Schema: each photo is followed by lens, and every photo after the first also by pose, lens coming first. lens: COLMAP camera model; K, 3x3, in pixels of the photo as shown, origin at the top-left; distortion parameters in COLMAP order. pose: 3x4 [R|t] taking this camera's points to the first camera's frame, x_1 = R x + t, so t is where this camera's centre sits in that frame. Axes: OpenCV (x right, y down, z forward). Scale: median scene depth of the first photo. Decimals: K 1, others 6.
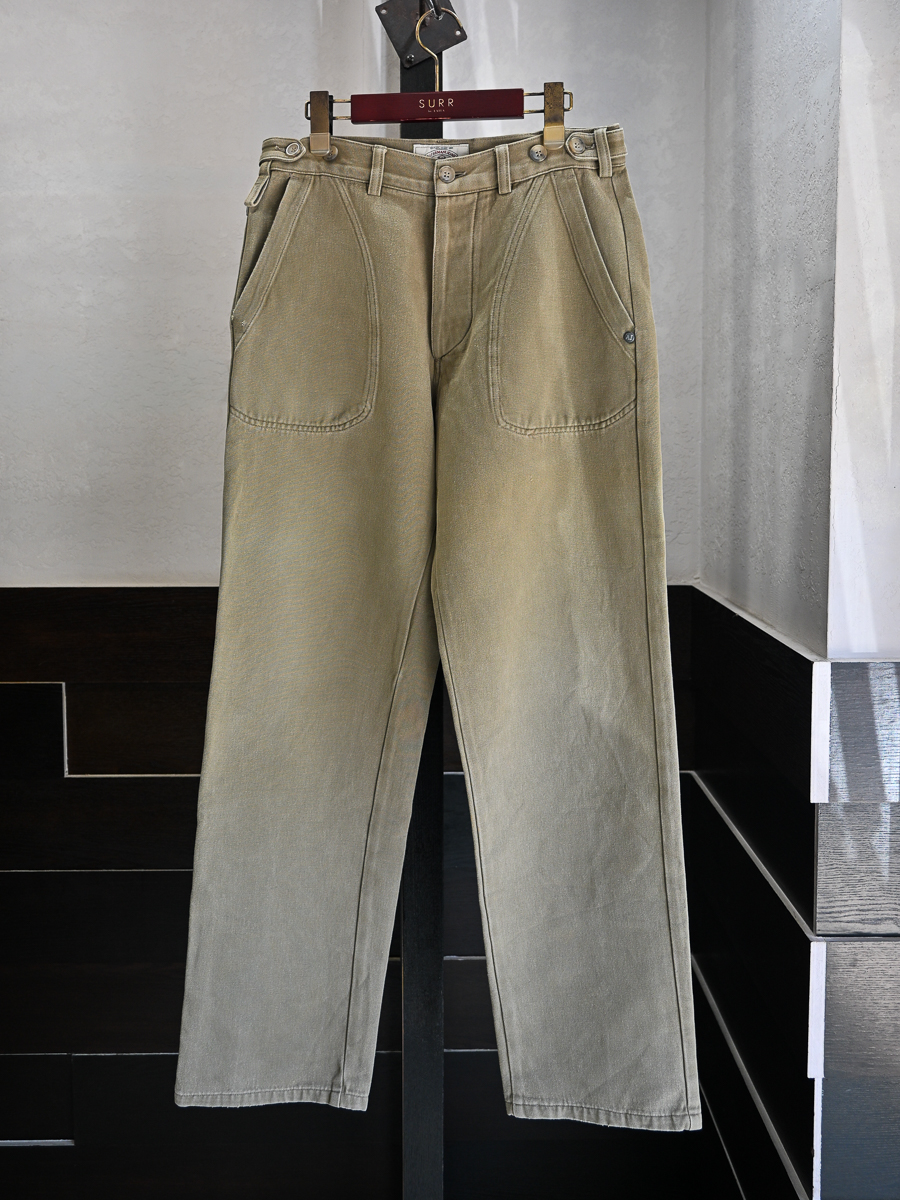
lens RADIAL K [[1238.5, 0, 450.0], [0, 1238.5, 600.0], [0, 0, 1]] dist [-0.012168, 0.007654]
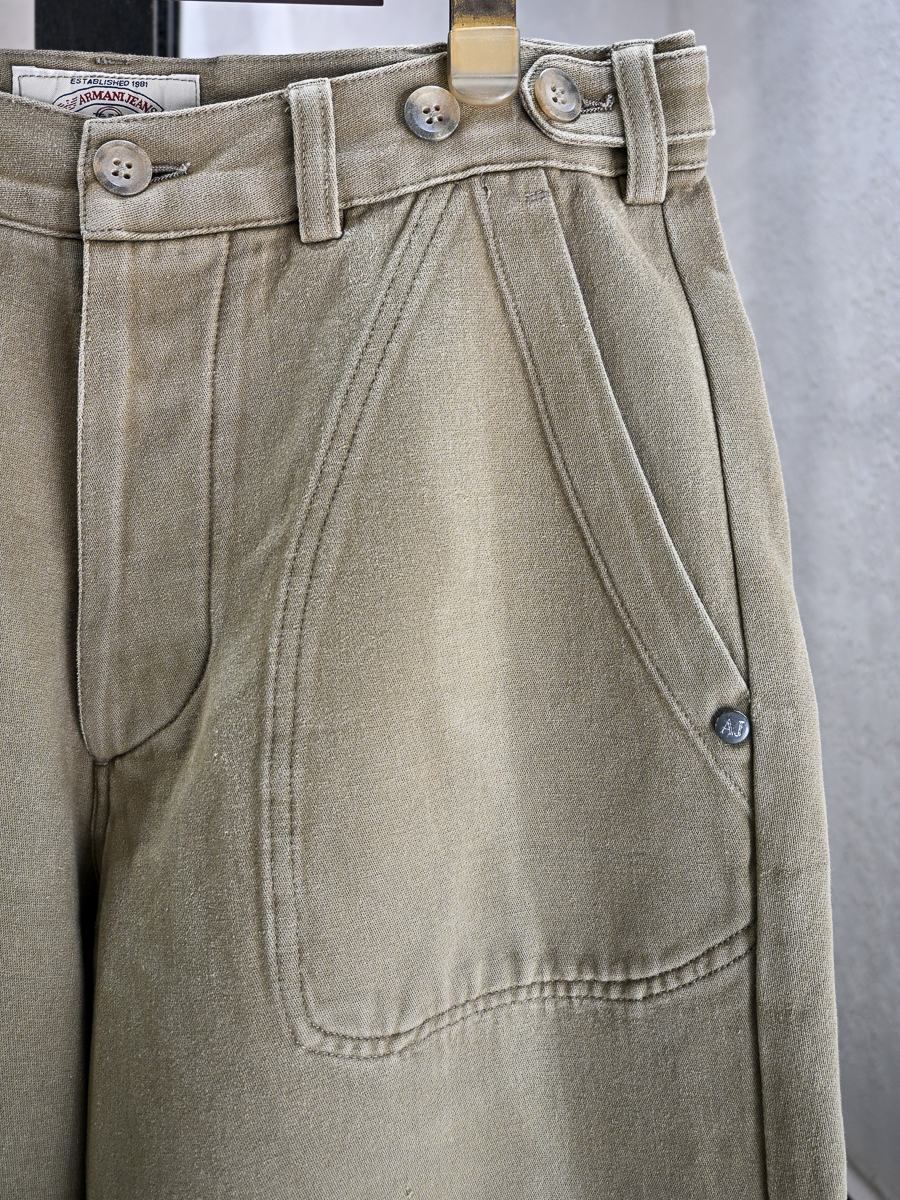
lens RADIAL K [[1238.5, 0, 450.0], [0, 1238.5, 600.0], [0, 0, 1]] dist [-0.012168, 0.007654]
pose [[0.989647, 0.003065, 0.143492, 0.032423], [0.004302, 0.998689, -0.051004, -0.223554], [-0.143461, 0.051094, 0.988336, 0.695371]]
